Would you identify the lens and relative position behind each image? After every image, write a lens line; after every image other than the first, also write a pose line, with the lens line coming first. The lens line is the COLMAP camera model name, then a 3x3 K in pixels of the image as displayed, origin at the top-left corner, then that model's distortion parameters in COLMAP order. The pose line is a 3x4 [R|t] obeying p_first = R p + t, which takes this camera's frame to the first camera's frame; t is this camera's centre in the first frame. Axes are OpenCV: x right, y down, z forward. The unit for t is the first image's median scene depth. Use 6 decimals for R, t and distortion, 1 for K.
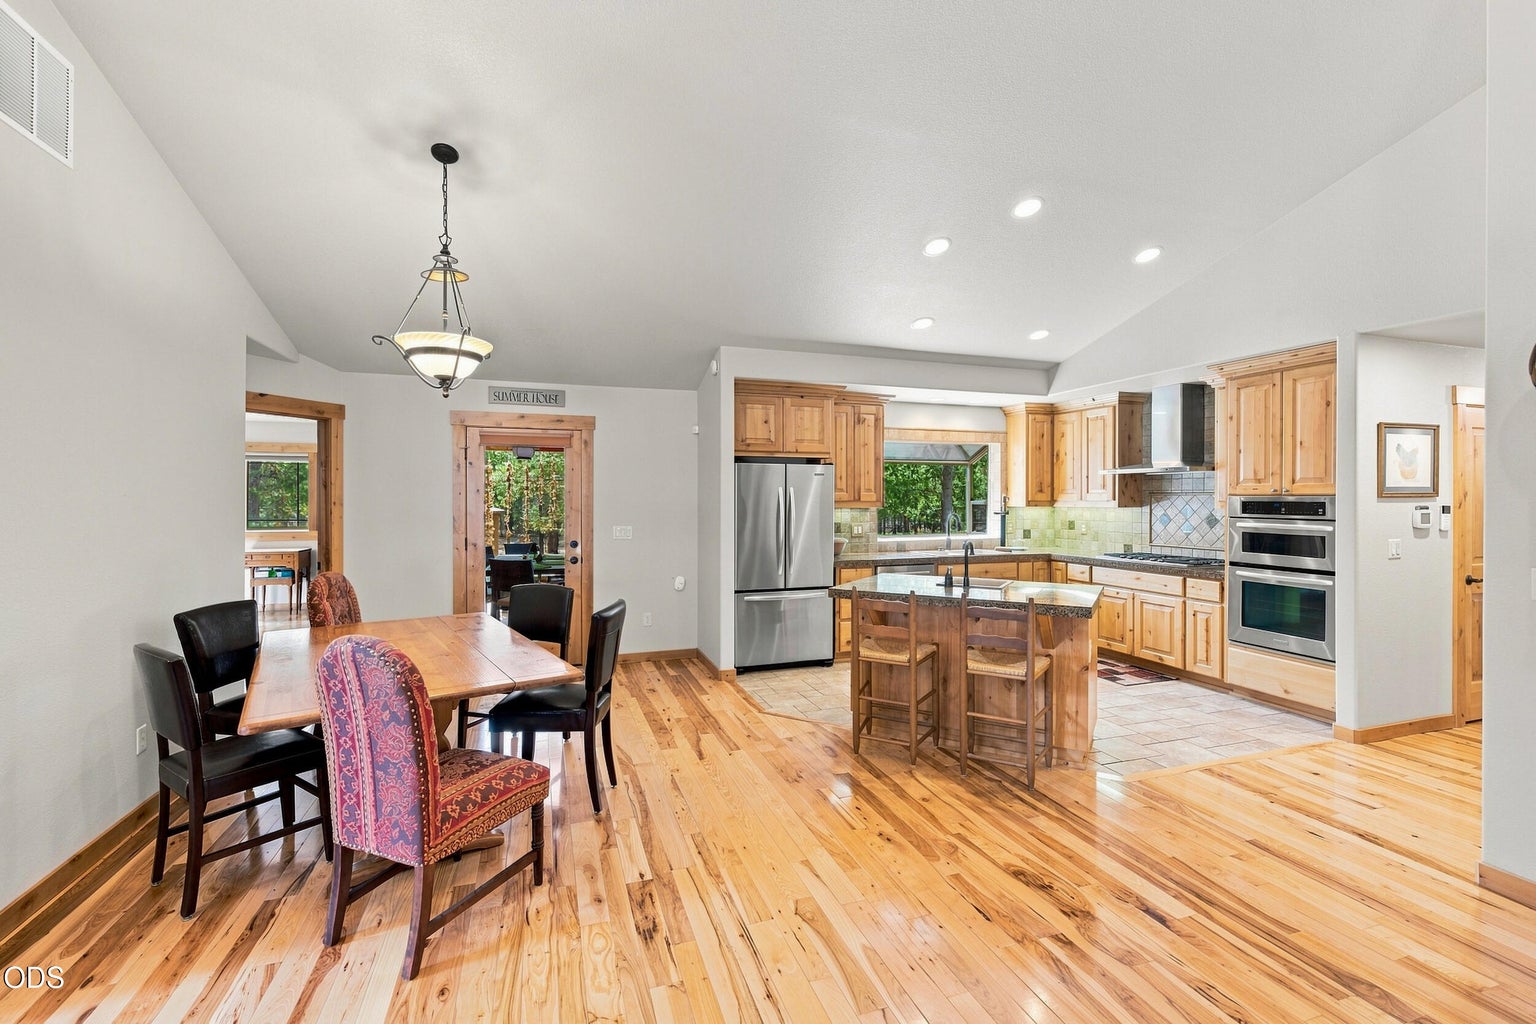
lens RADIAL K [[662.7, 0, 773.7], [0, 662.7, 503.3], [0, 0, 1]] dist [0.001455, 0.000275]
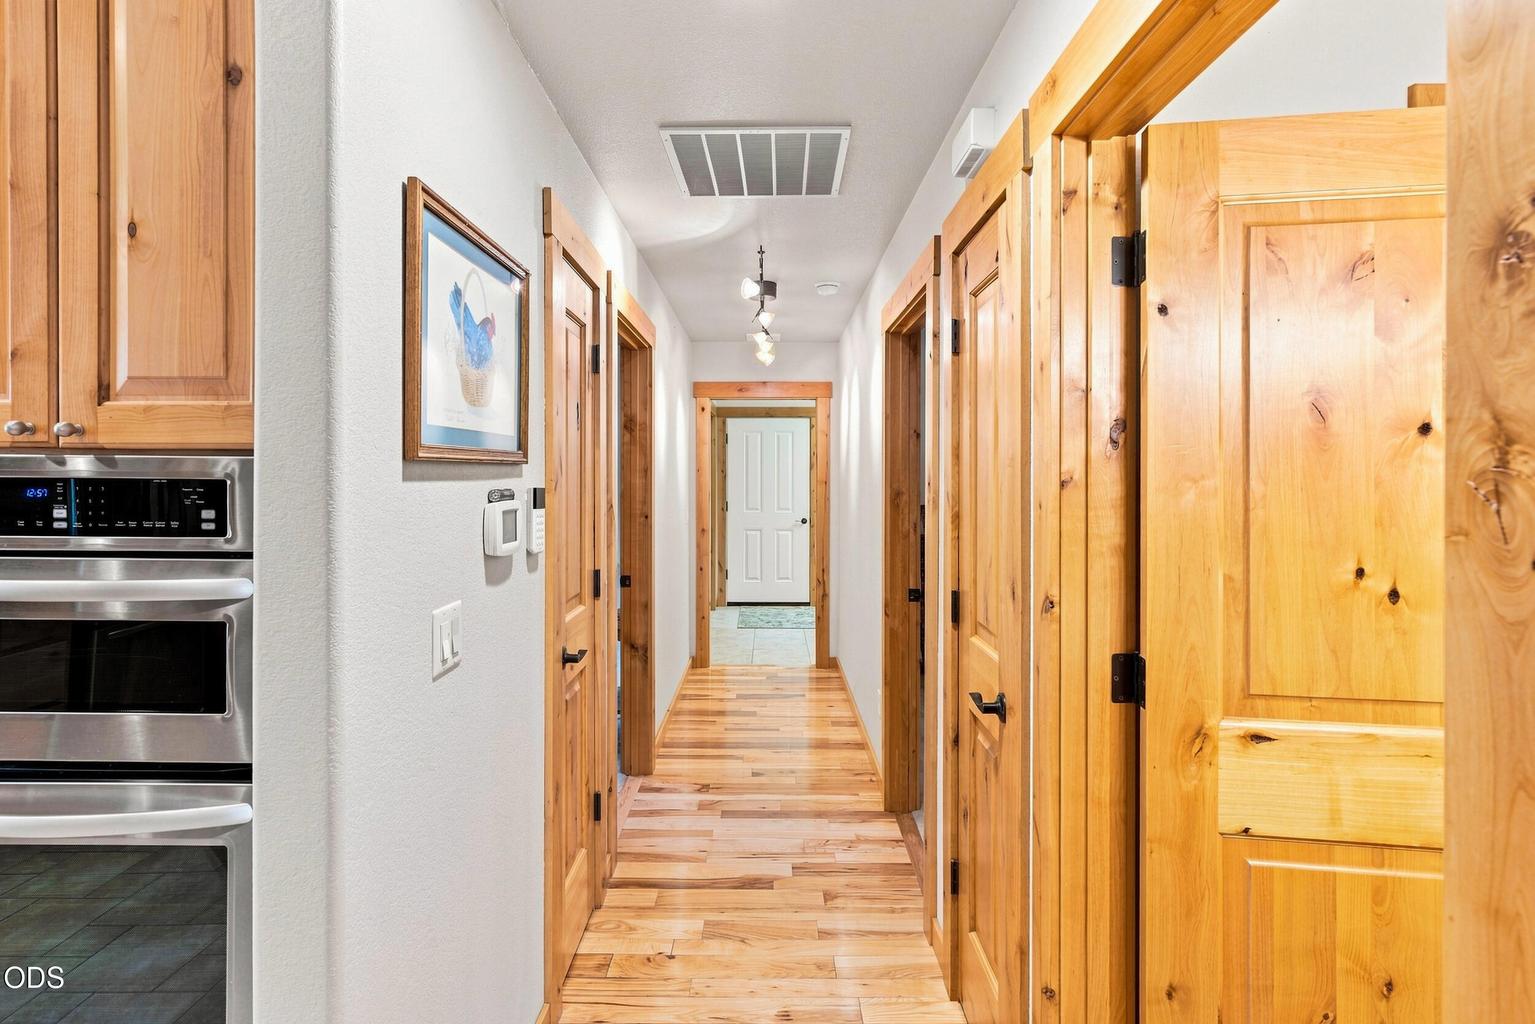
lens RADIAL K [[758.9, 0, 767.4], [0, 758.9, 480.6], [0, 0, 1]] dist [0.003088, 0.000616]
pose [[0.345599, -0.004534, 0.938371, 0.636541], [0.001909, 0.999990, 0.004129, -0.002352], [-0.938380, 0.000364, 0.345604, 0.714946]]
